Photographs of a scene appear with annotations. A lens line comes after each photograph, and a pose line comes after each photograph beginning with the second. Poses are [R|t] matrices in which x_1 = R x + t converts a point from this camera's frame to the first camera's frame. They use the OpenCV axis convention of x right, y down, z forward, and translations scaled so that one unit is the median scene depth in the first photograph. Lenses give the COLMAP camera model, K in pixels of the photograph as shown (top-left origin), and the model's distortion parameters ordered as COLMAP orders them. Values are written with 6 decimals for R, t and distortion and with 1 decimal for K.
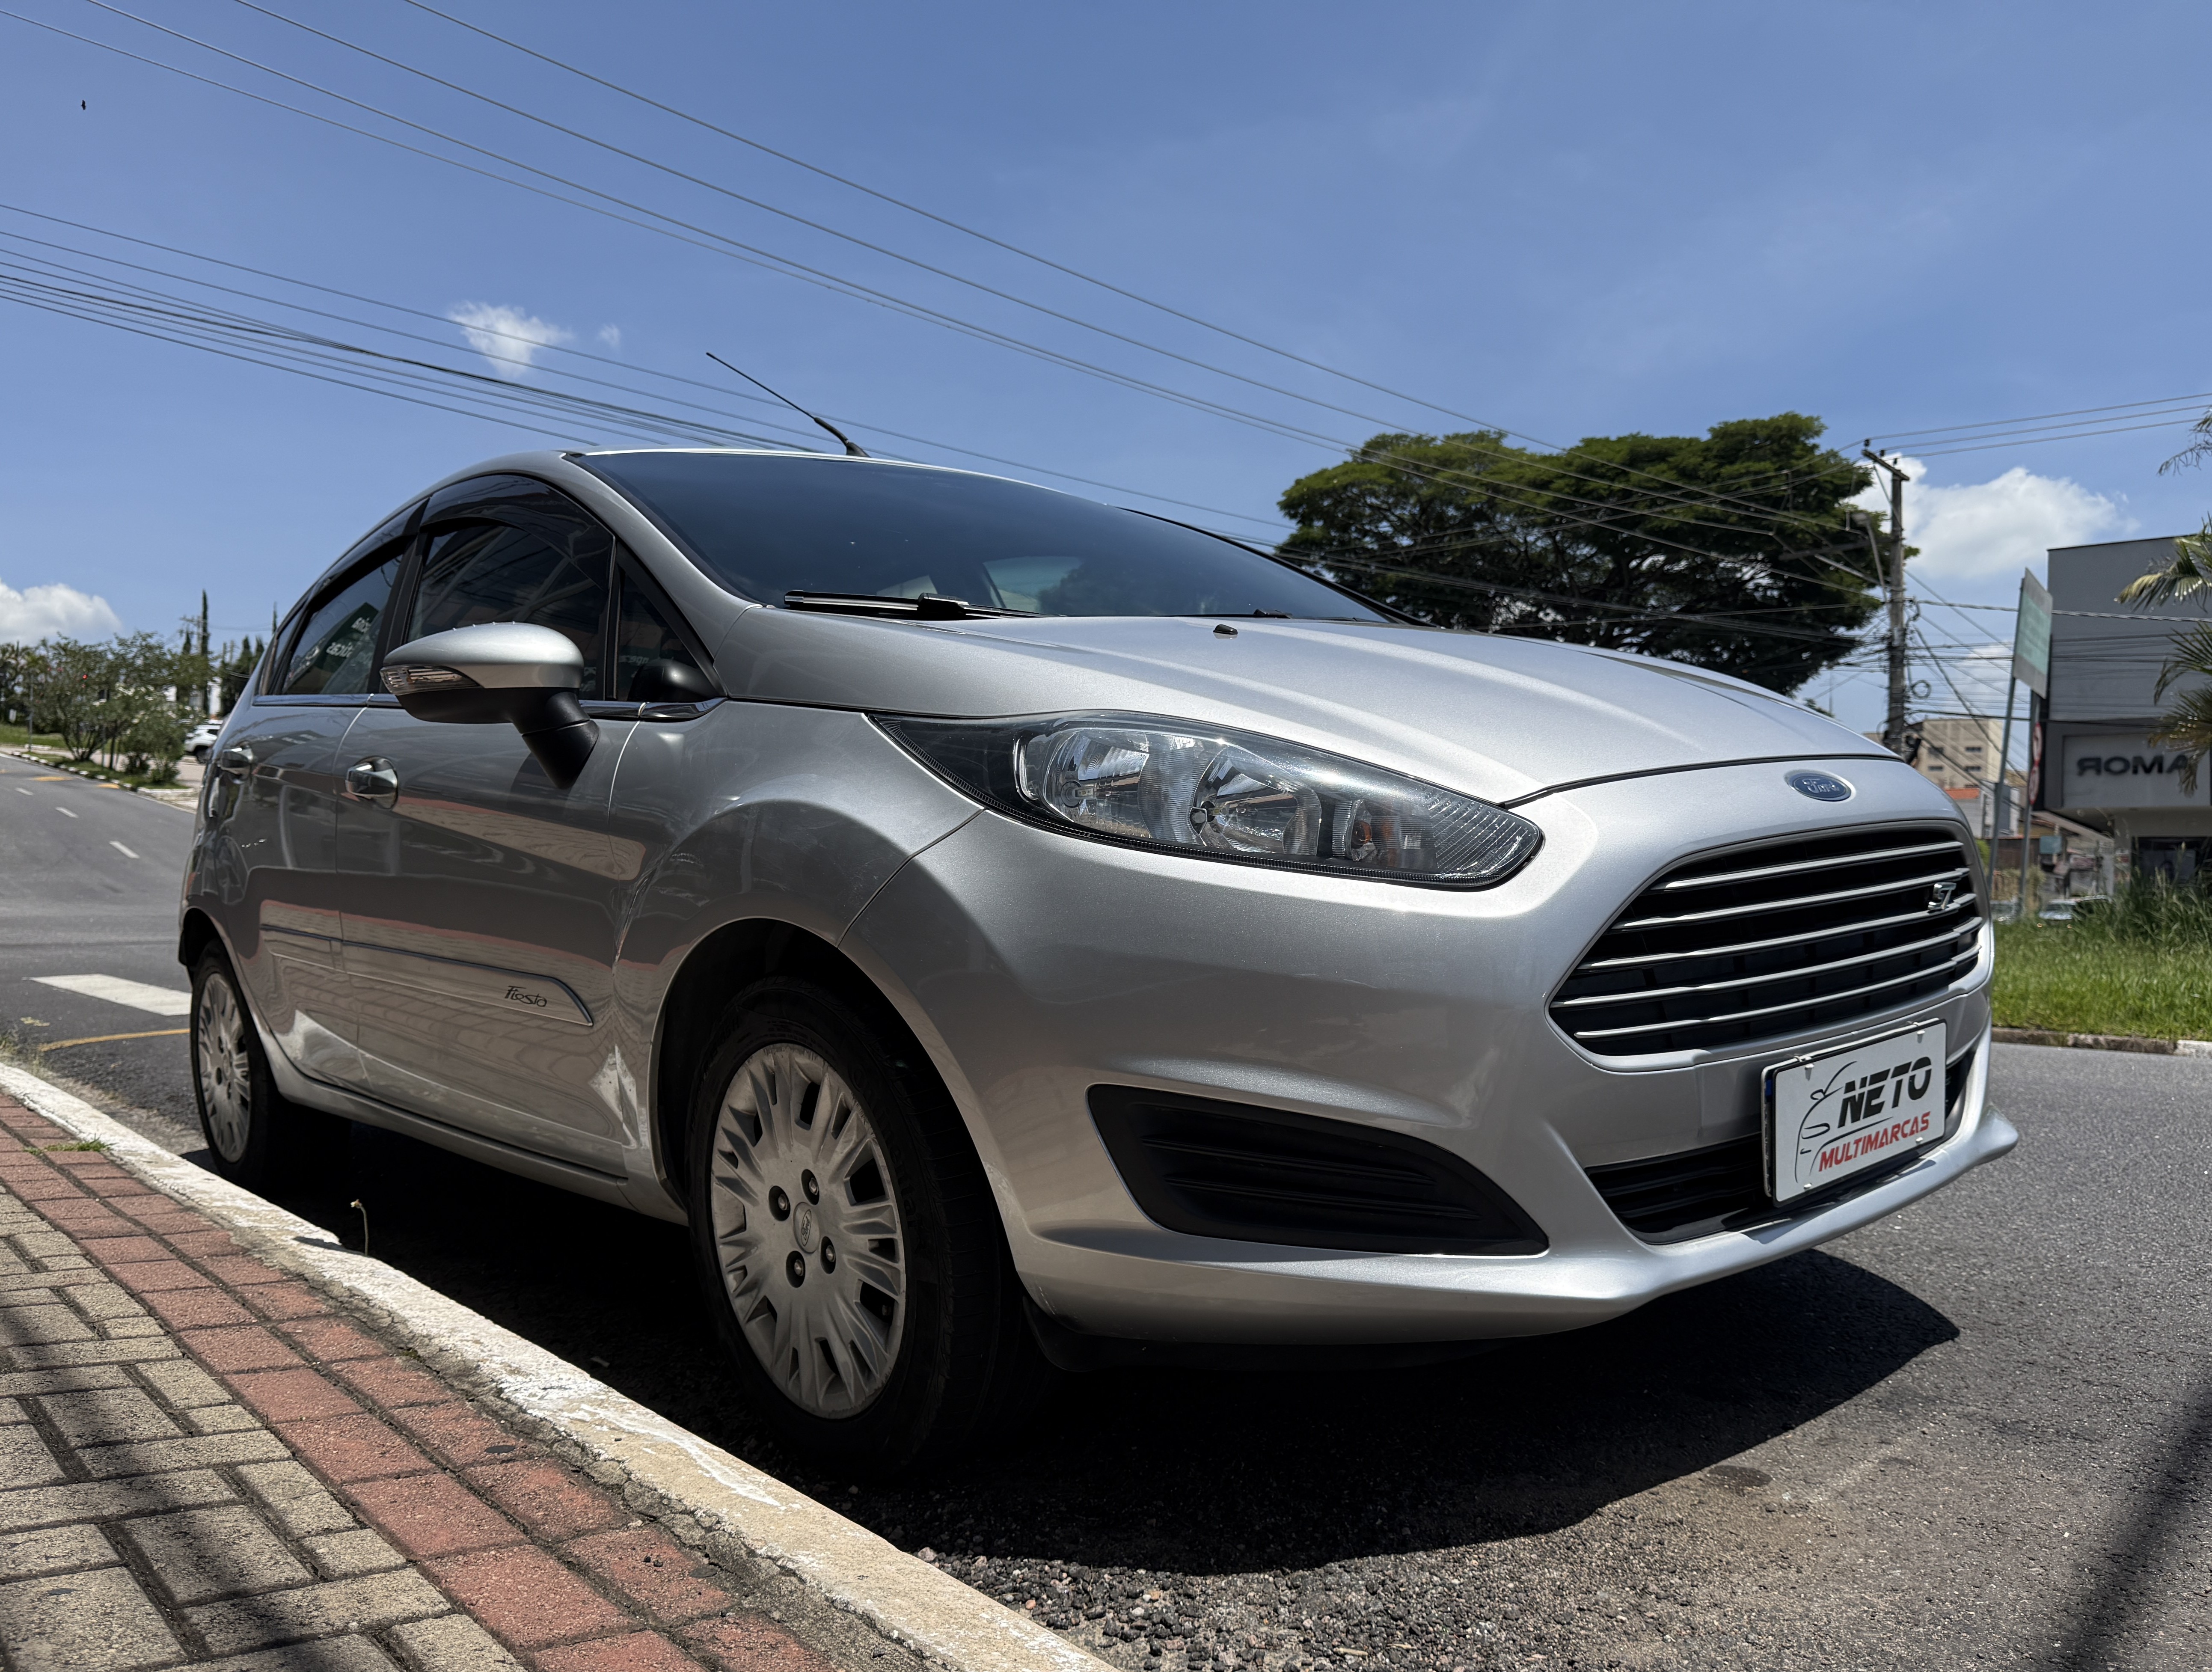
lens RADIAL K [[1749.4, 0, 1106.0], [0, 1749.4, 836.0], [0, 0, 1]] dist [-0.004266, 0.005061]
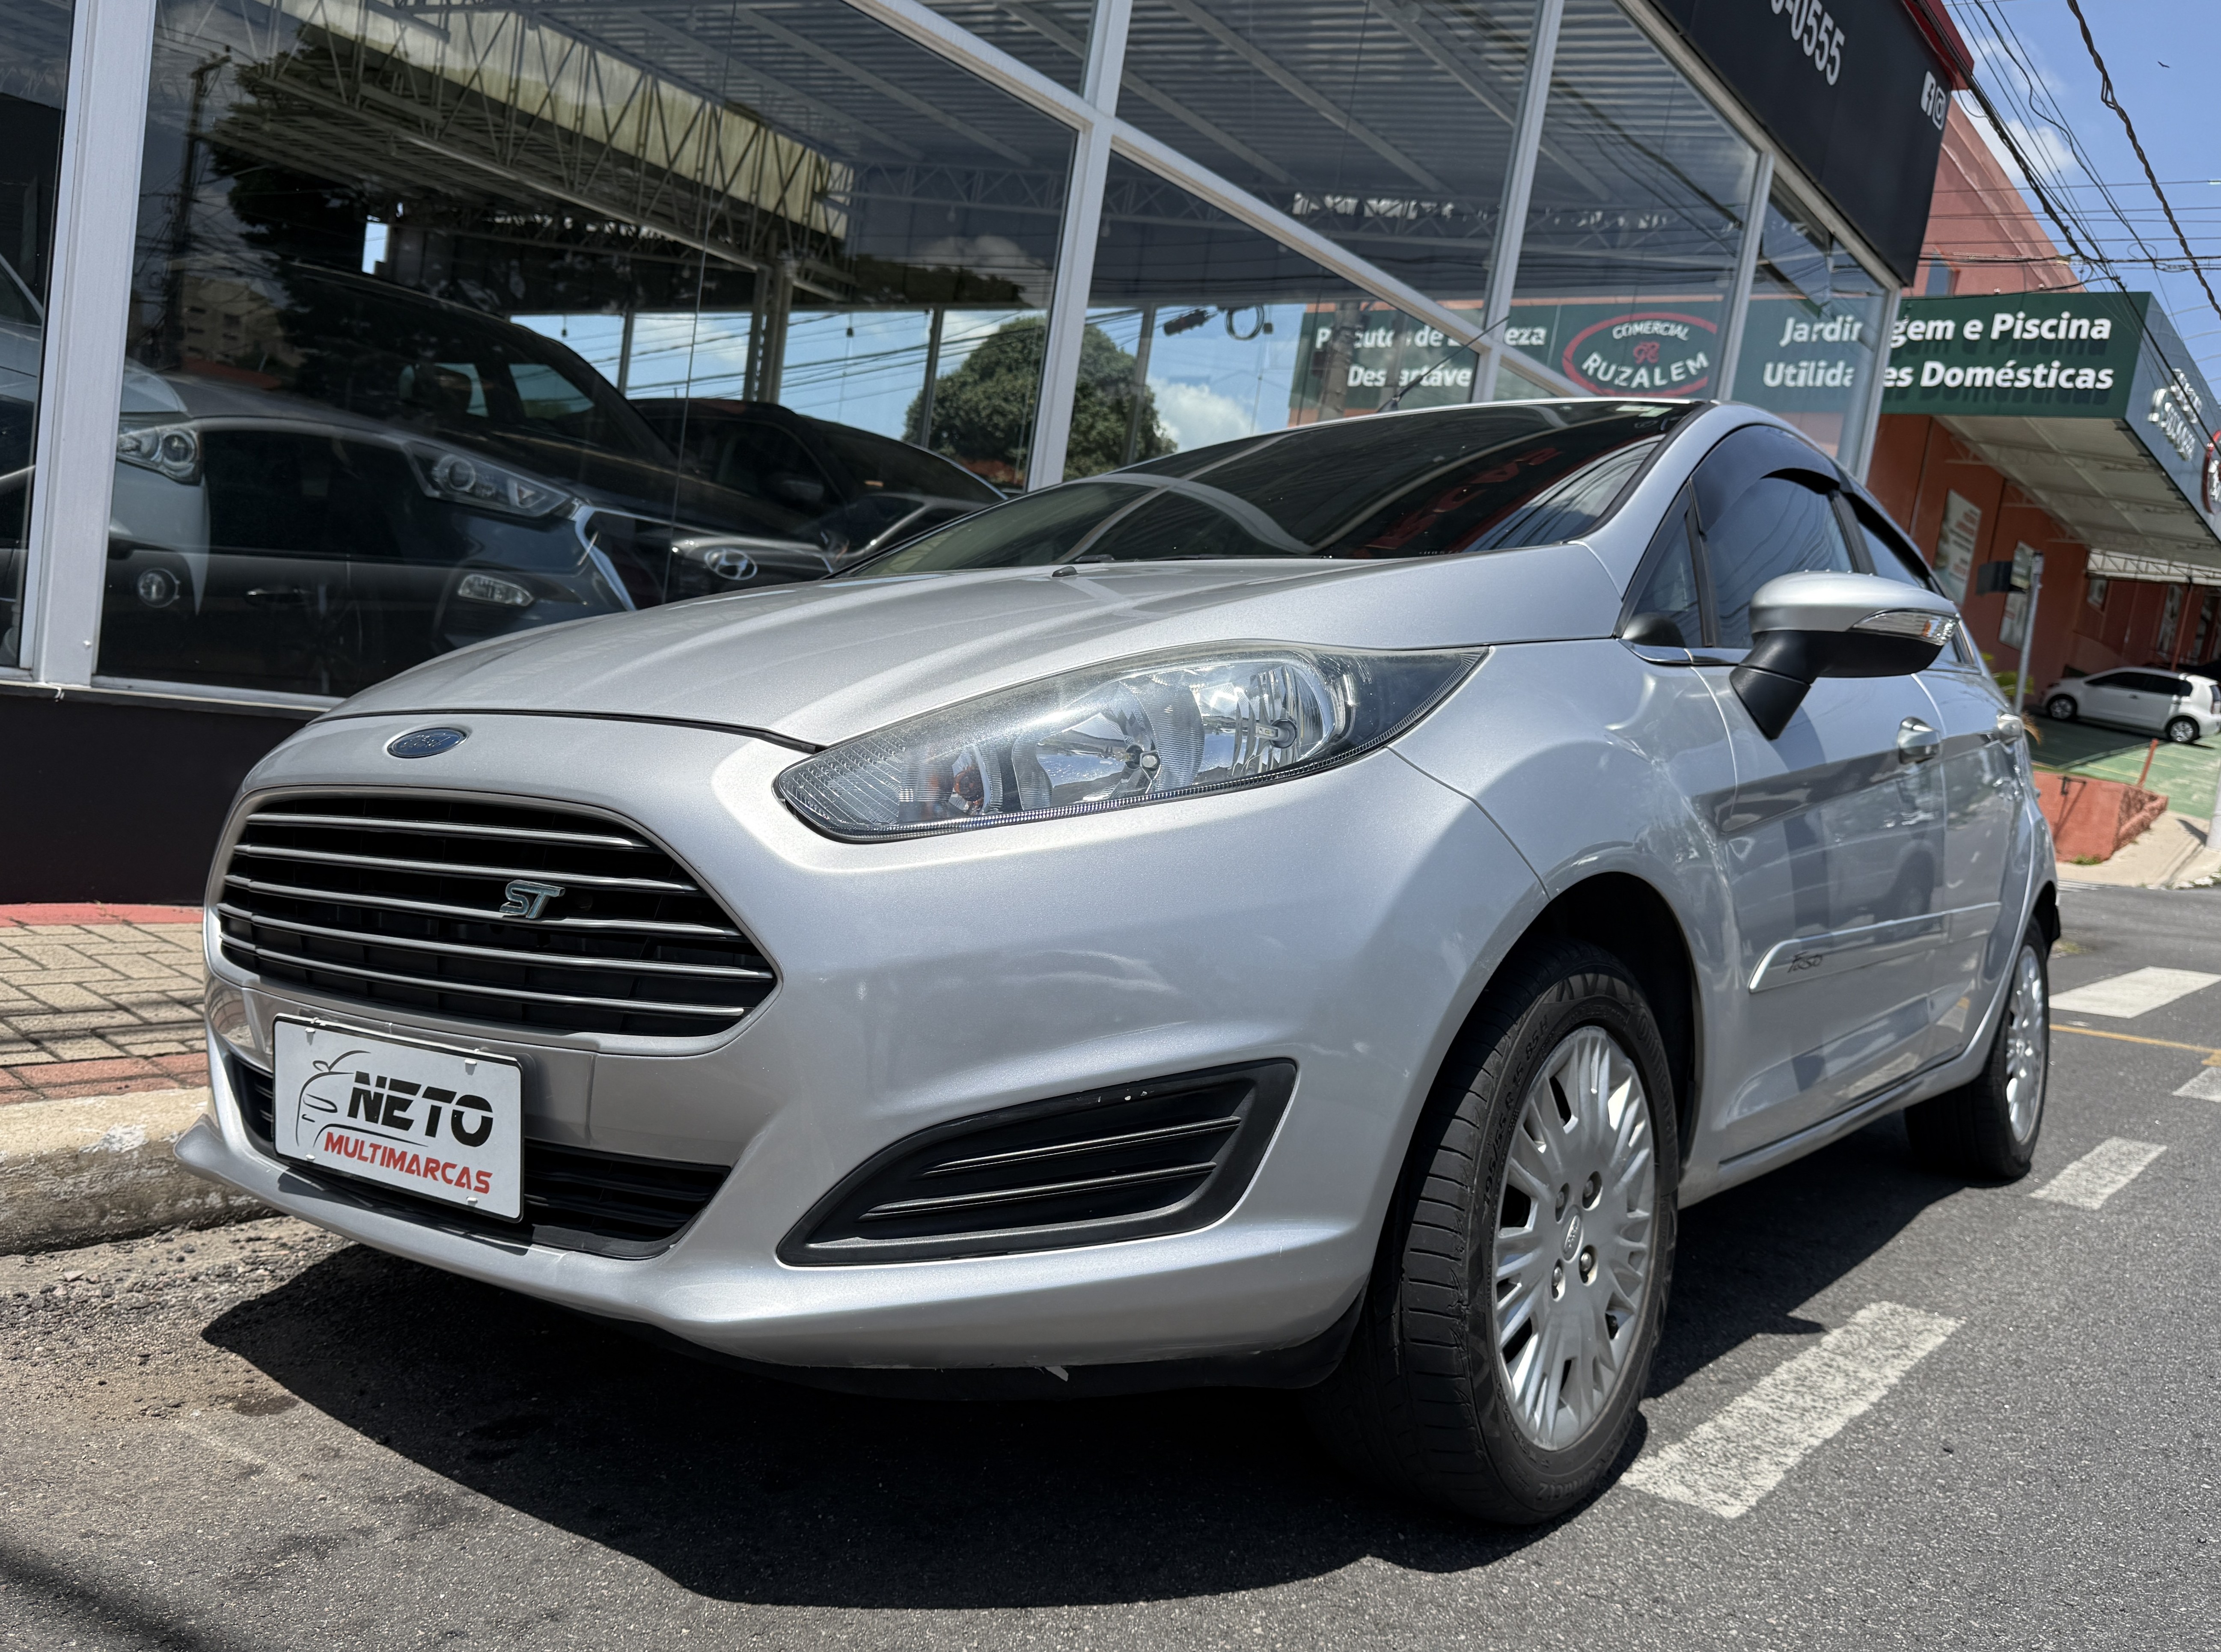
lens RADIAL K [[1733.3, 0, 1087.8], [0, 1733.3, 866.8], [0, 0, 1]] dist [0.006936, -0.009840]
pose [[0.189563, 0.093894, -0.977369, 1.419729], [-0.070771, 0.994135, 0.081778, -0.064110], [0.979315, 0.053667, 0.195097, 1.258785]]
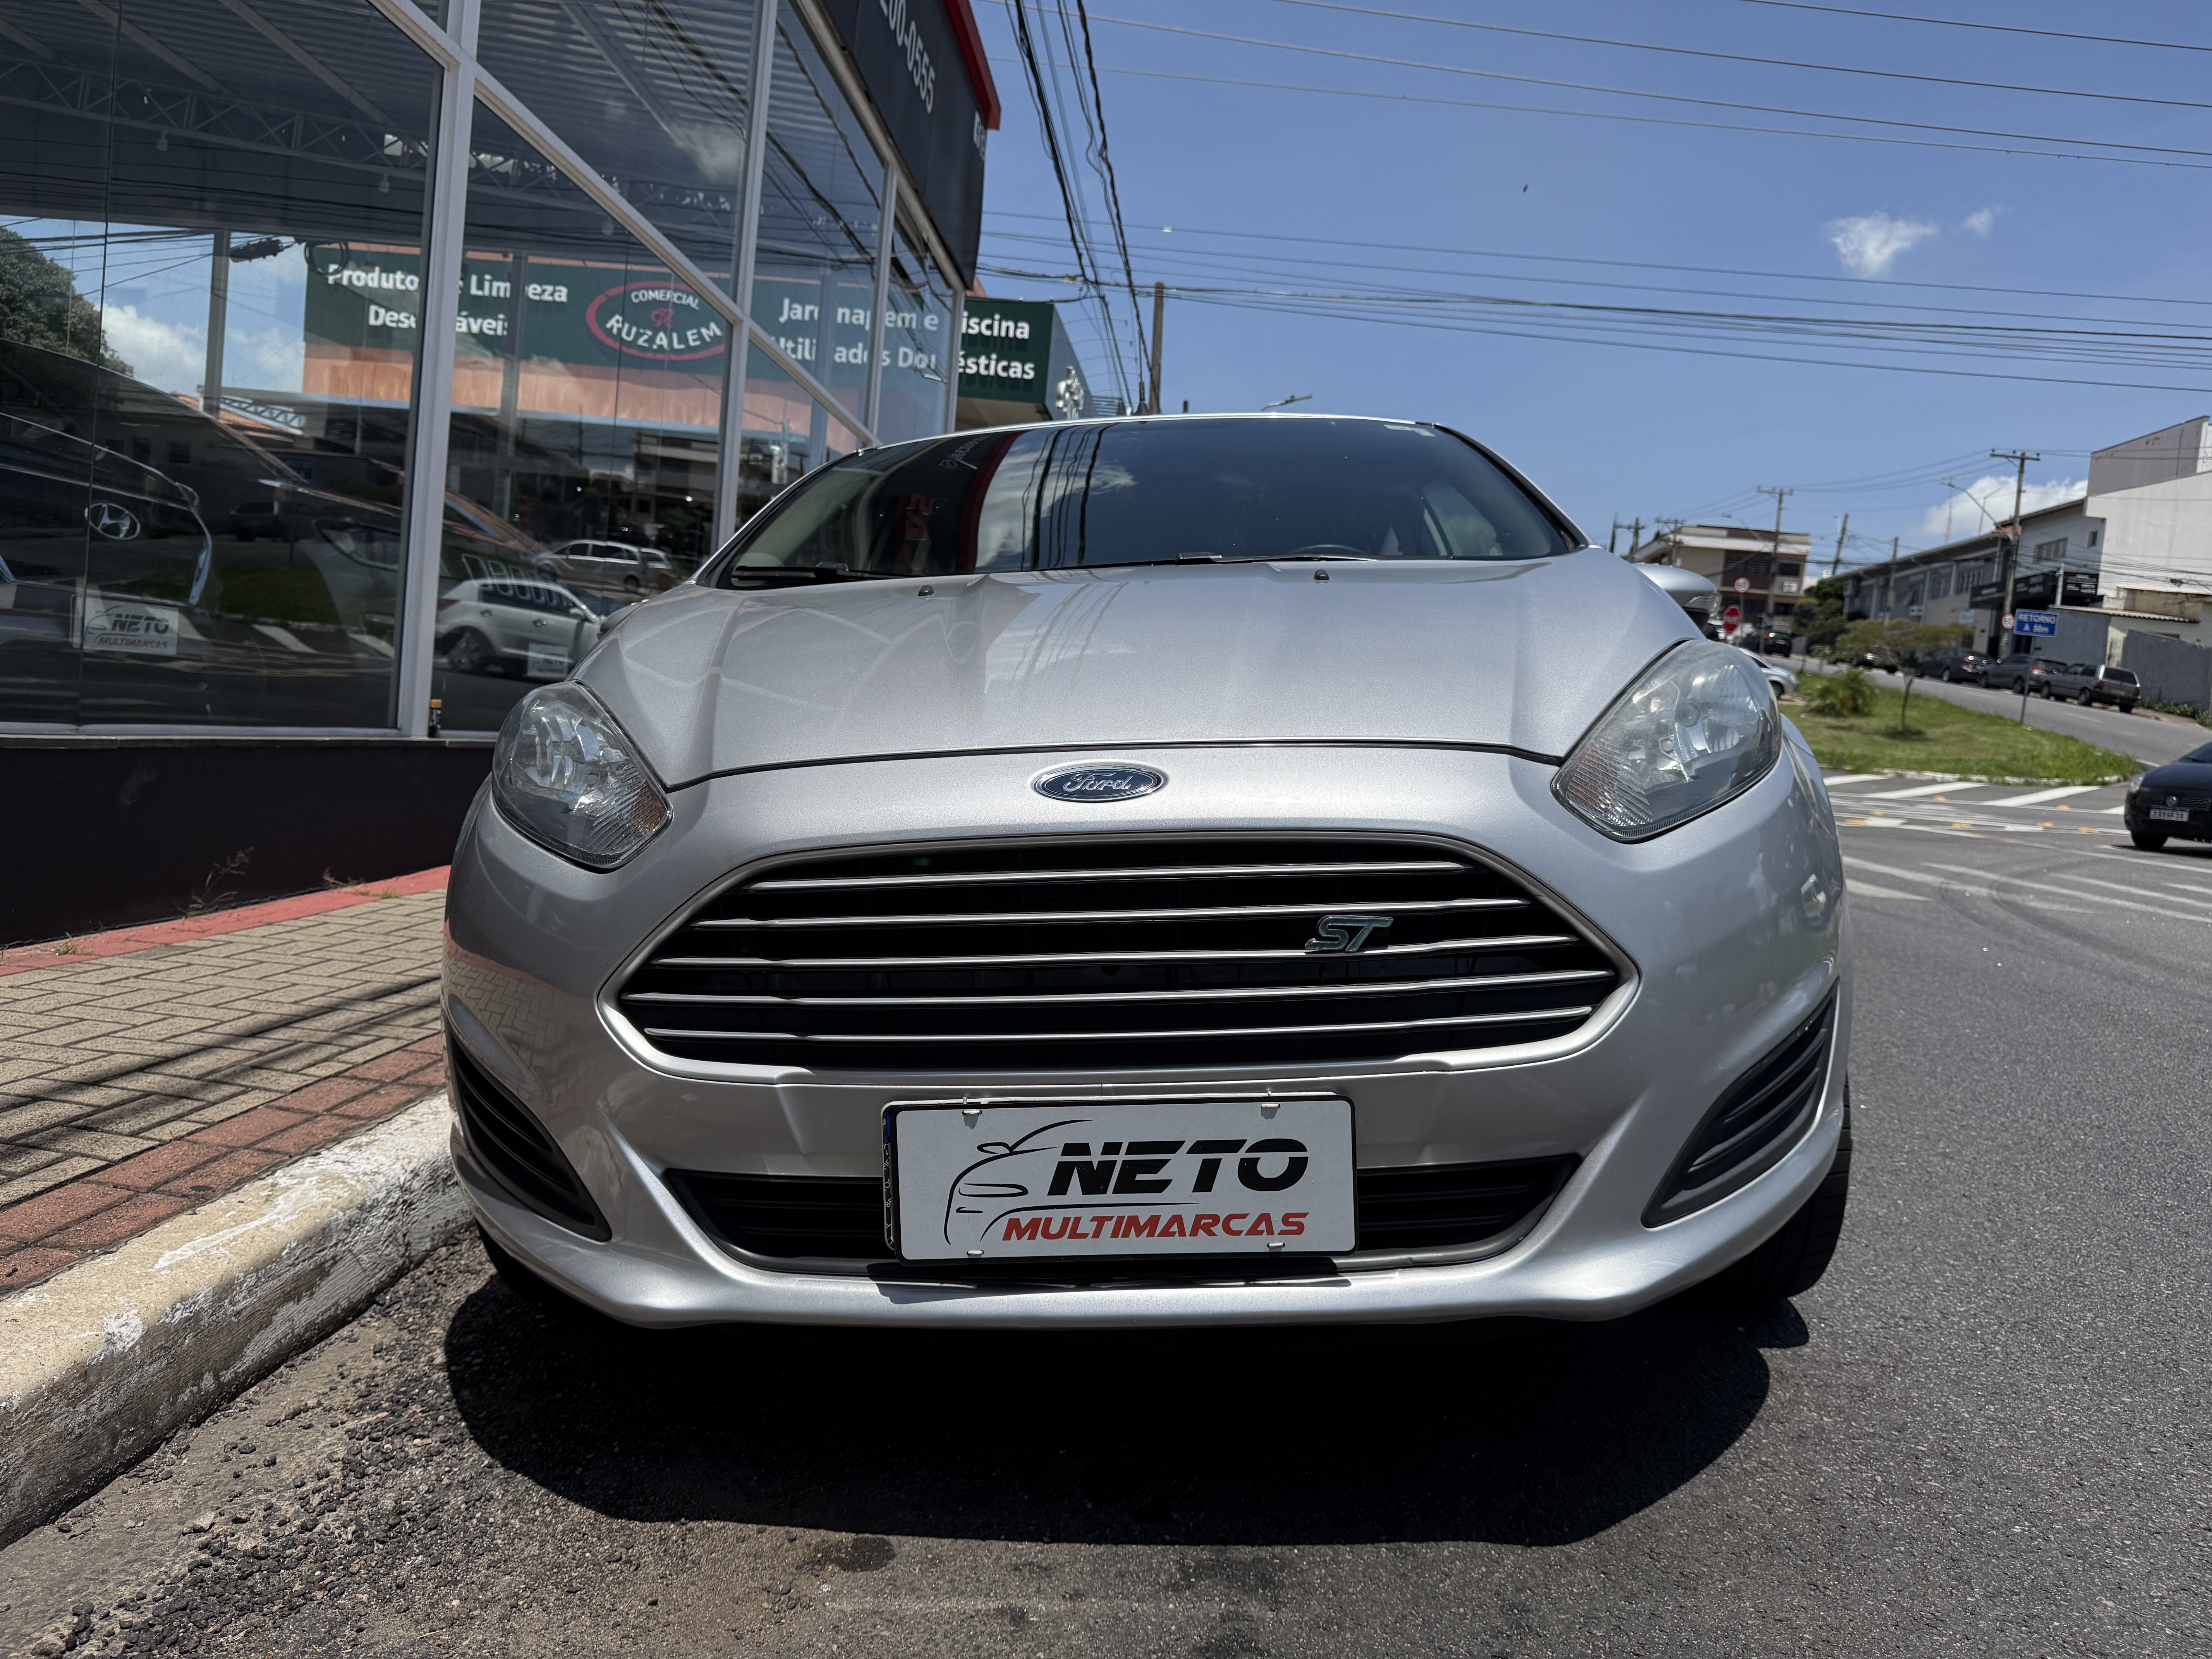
lens RADIAL K [[1580.3, 0, 1106.0], [0, 1580.3, 829.5], [0, 0, 1]] dist [0.002466, -0.004956]
pose [[0.717475, 0.072495, -0.692802, 0.983547], [-0.022357, 0.996454, 0.081116, -0.069490], [0.696225, -0.042710, 0.716552, 0.518920]]
